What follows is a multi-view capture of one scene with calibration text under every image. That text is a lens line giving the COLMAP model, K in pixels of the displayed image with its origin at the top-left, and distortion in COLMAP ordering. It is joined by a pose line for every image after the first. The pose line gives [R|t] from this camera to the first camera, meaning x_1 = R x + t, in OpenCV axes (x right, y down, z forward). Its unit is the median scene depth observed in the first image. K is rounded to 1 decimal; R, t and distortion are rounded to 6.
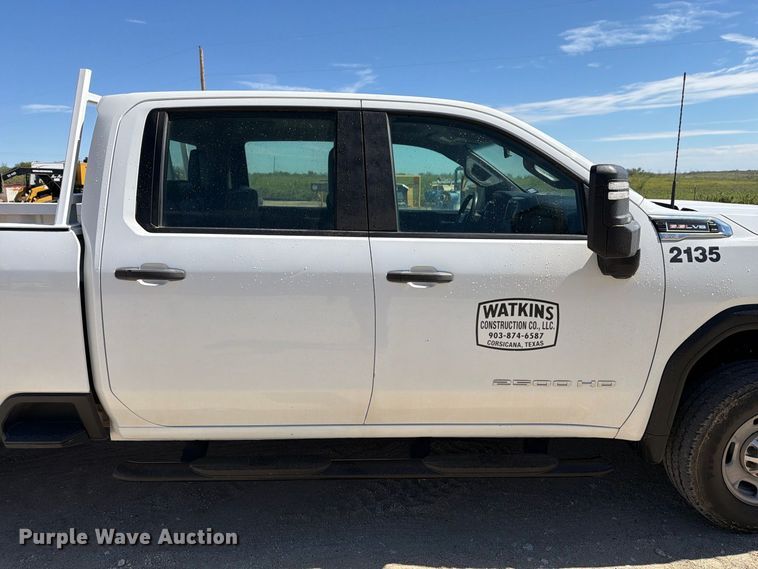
lens RADIAL K [[538.3, 0, 378.0], [0, 538.3, 285.4], [0, 0, 1]] dist [0.046371, -0.059349]
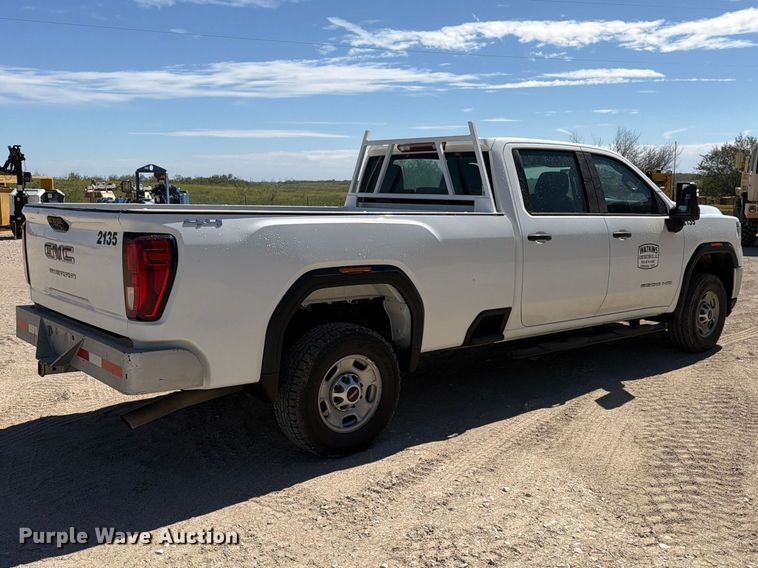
lens RADIAL K [[761.3, 0, 426.6], [0, 761.3, 285.7], [0, 0, 1]] dist [0.121863, -0.225318]
pose [[0.758255, -0.072549, 0.647909, -2.334505], [0.114595, 0.993148, -0.022905, 0.154574], [-0.641808, 0.091615, 0.761373, -0.713613]]
